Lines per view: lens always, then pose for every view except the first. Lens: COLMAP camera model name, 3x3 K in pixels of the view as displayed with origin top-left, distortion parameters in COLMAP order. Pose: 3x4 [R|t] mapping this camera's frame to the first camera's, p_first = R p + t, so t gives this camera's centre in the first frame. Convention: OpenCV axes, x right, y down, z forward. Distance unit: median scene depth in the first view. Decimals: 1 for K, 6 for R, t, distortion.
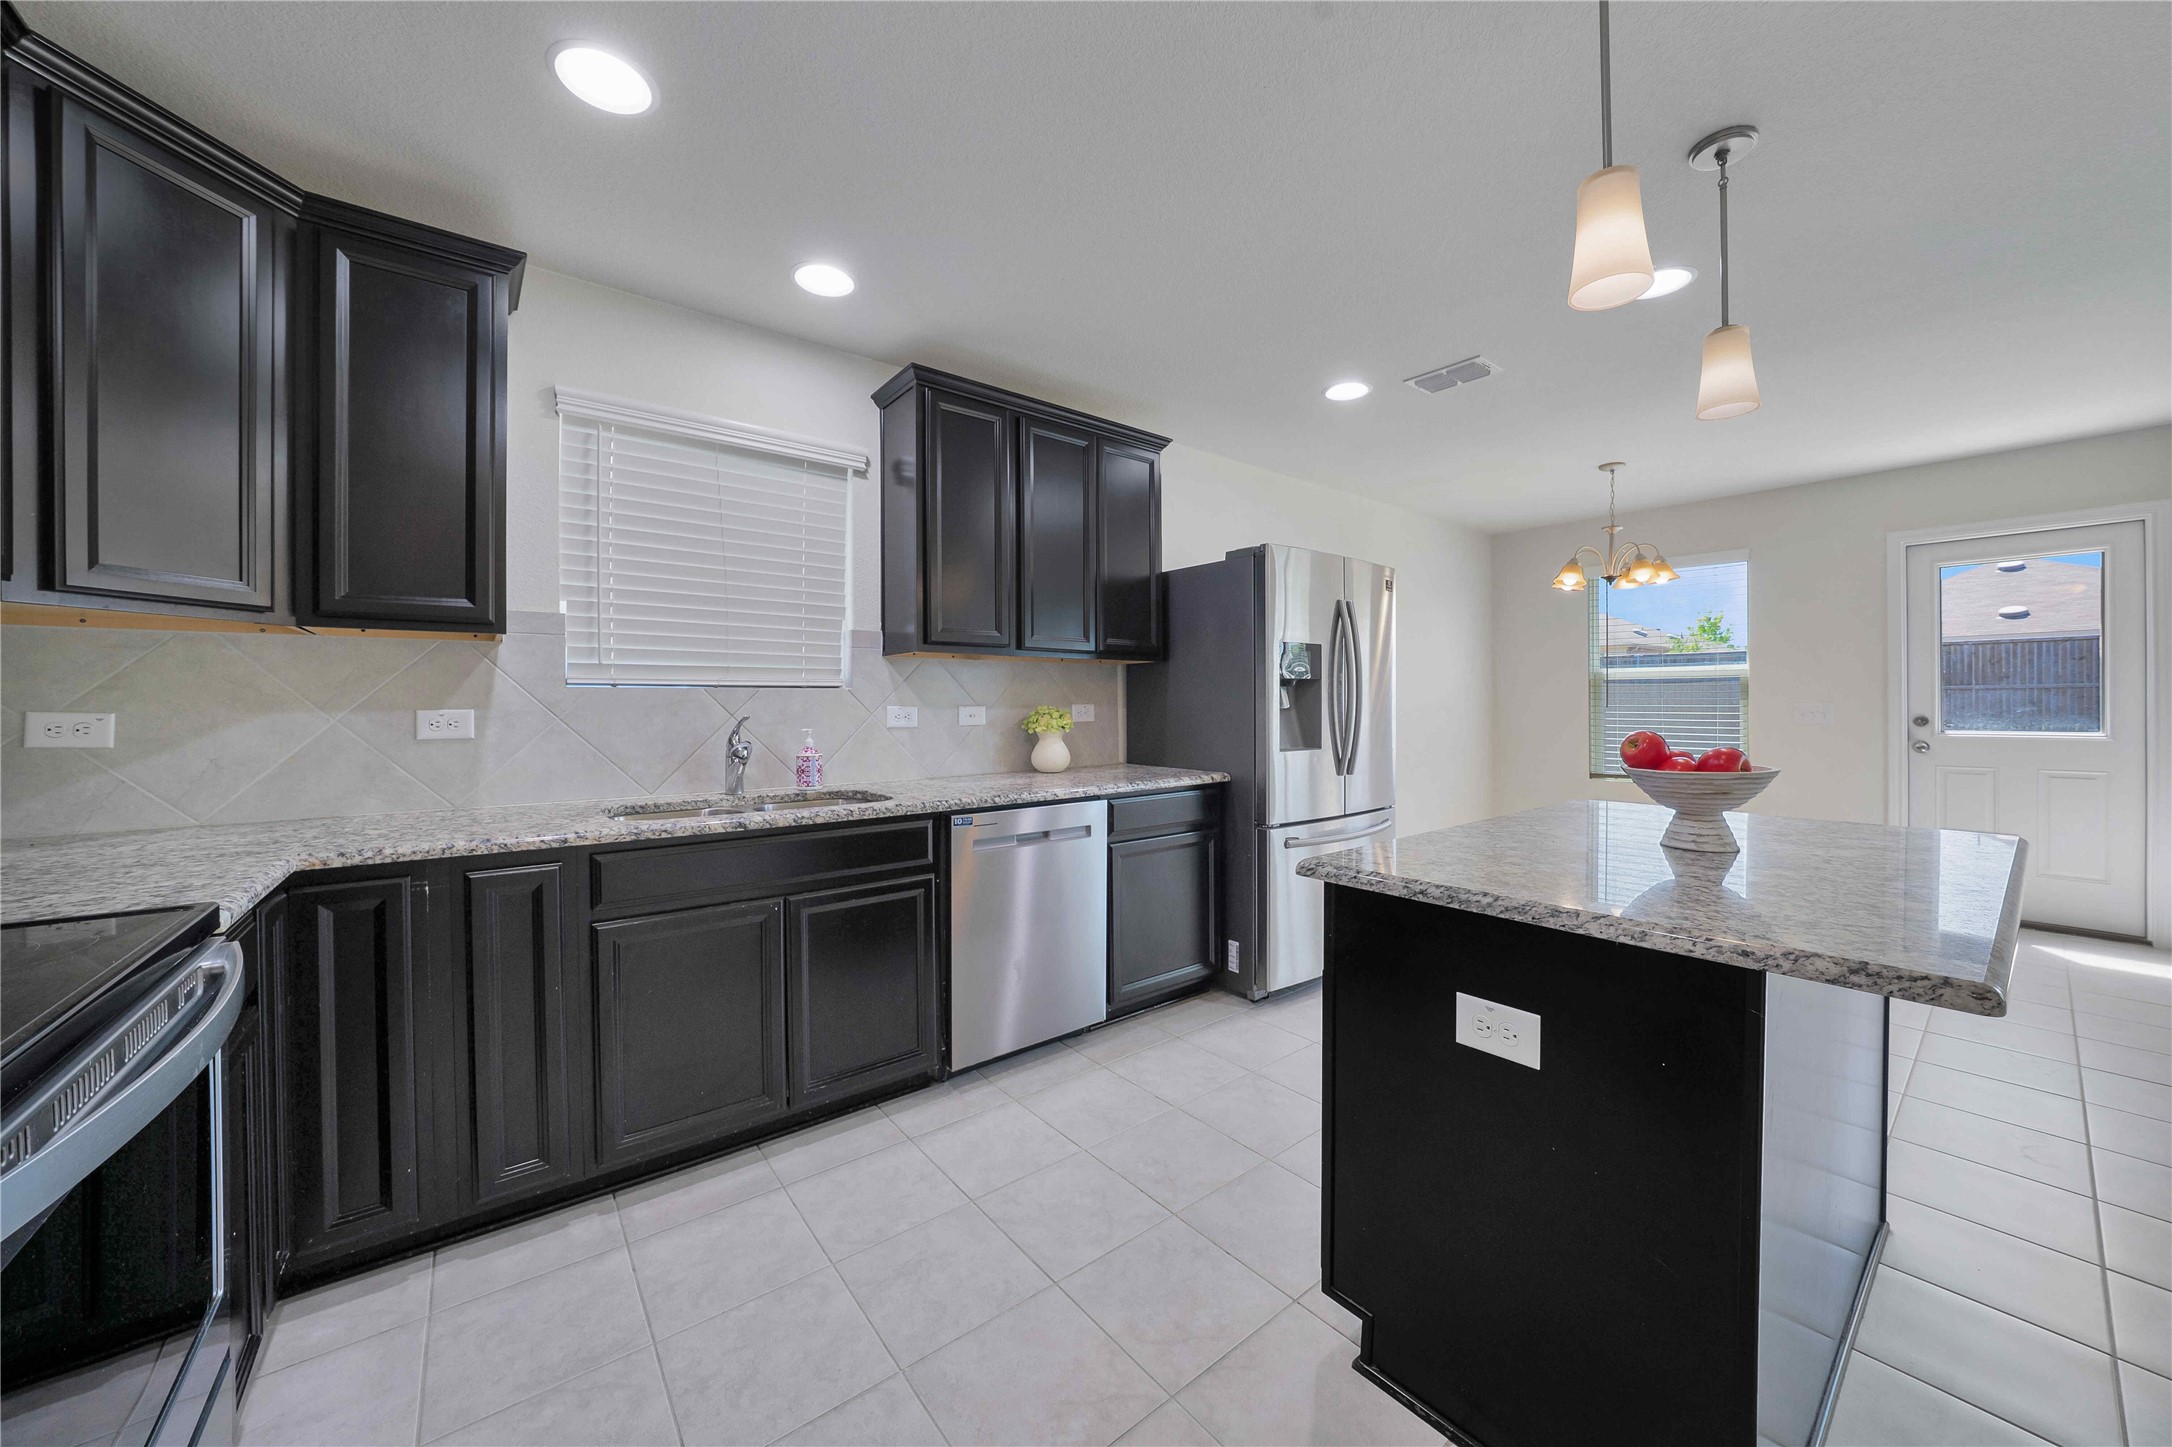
lens RADIAL K [[772.9, 0, 1103.2], [0, 772.9, 696.9], [0, 0, 1]] dist [-0.021816, 0.002649]
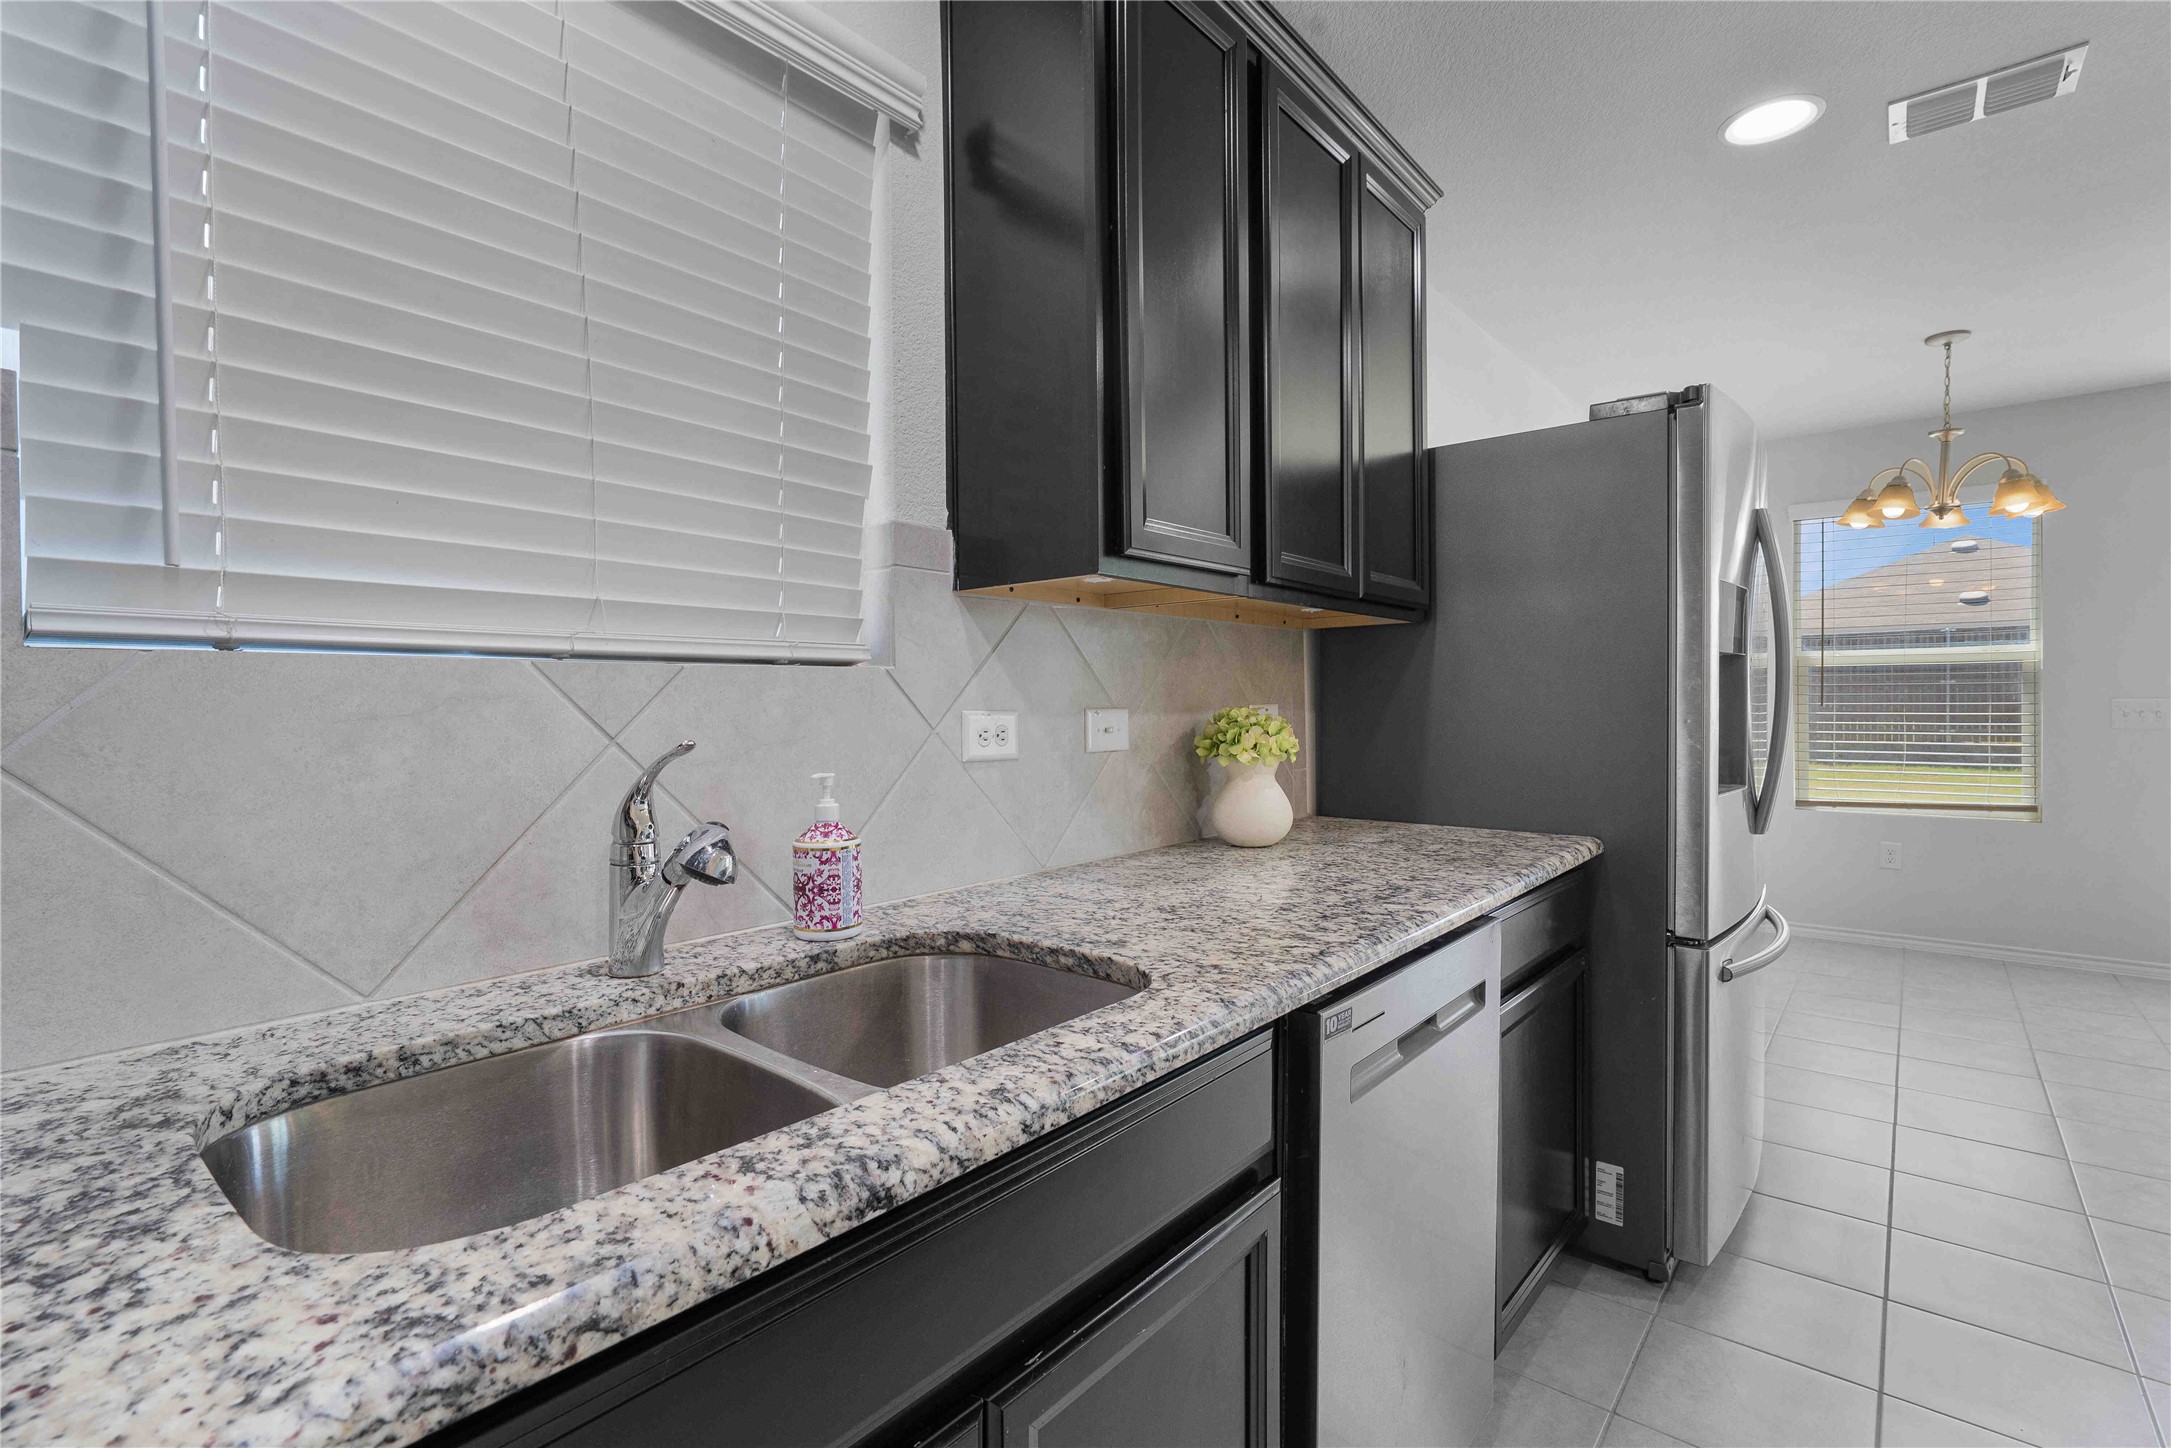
lens RADIAL K [[1005.6, 0, 1116.7], [0, 1005.6, 711.5], [0, 0, 1]] dist [-0.007835, 0.004725]
pose [[0.980246, -0.005334, 0.197711, -0.312186], [0.002069, 0.999858, 0.016720, 0.003755], [-0.197772, -0.015980, 0.980118, 0.457036]]
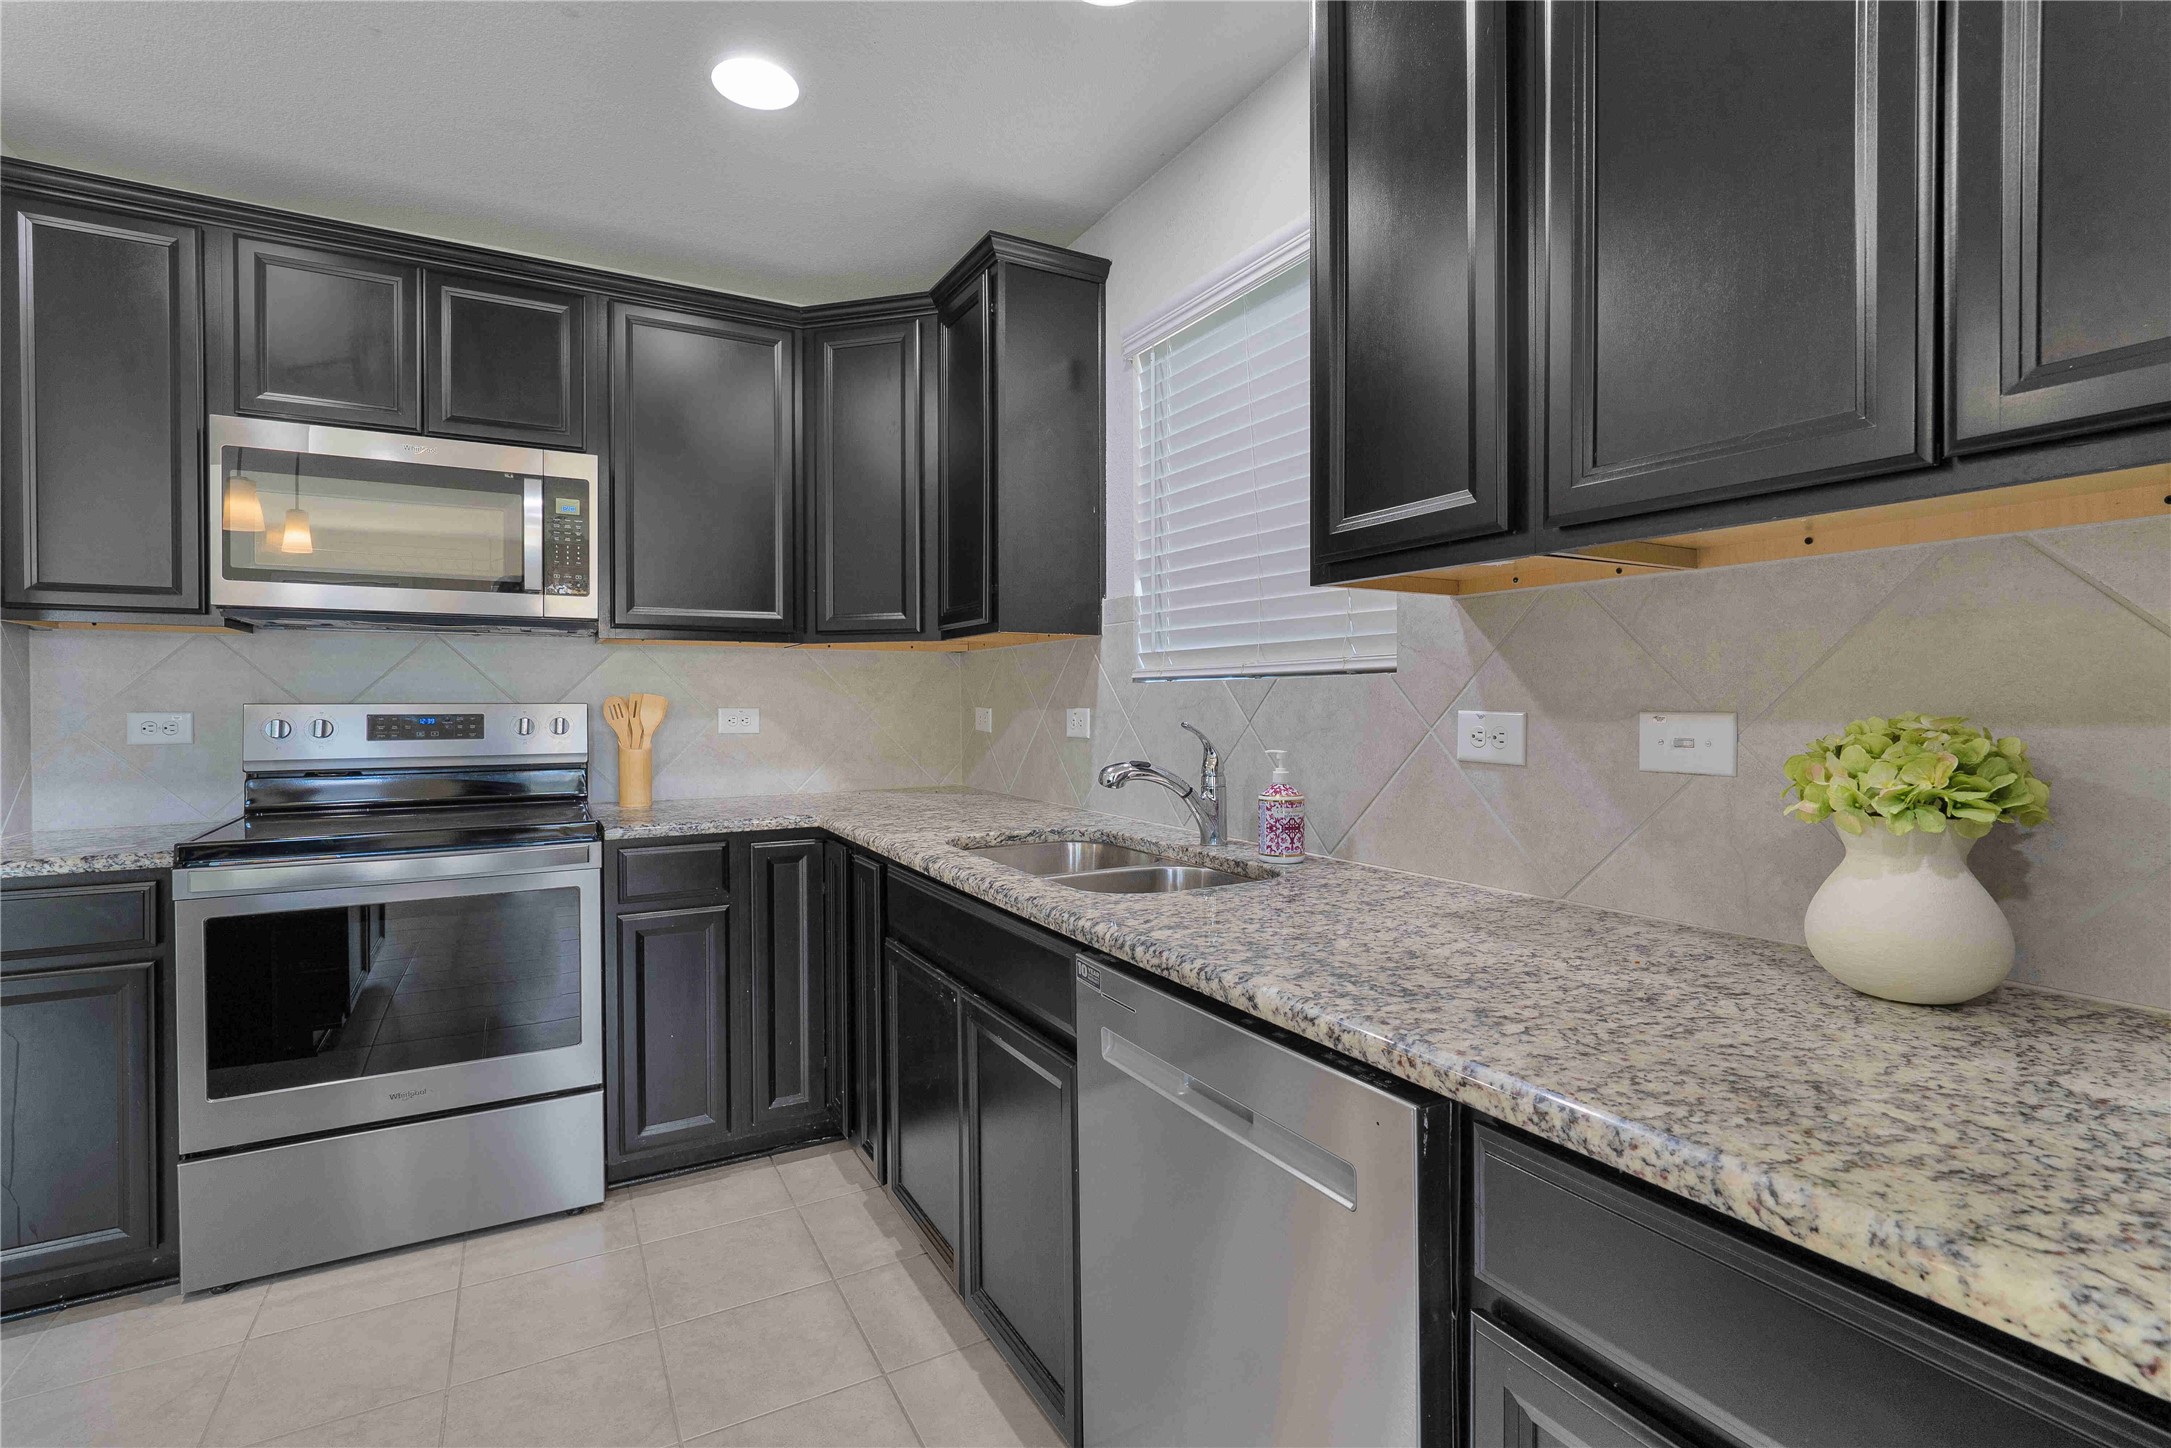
lens RADIAL K [[1005.6, 0, 1088.4], [0, 1005.6, 709.7], [0, 0, 1]] dist [-0.007835, 0.004725]
pose [[-0.177854, 0.012344, -0.983979, 0.317966], [0.010014, 0.999892, 0.010734, 0.003591], [0.984006, -0.007945, -0.177959, 0.914107]]
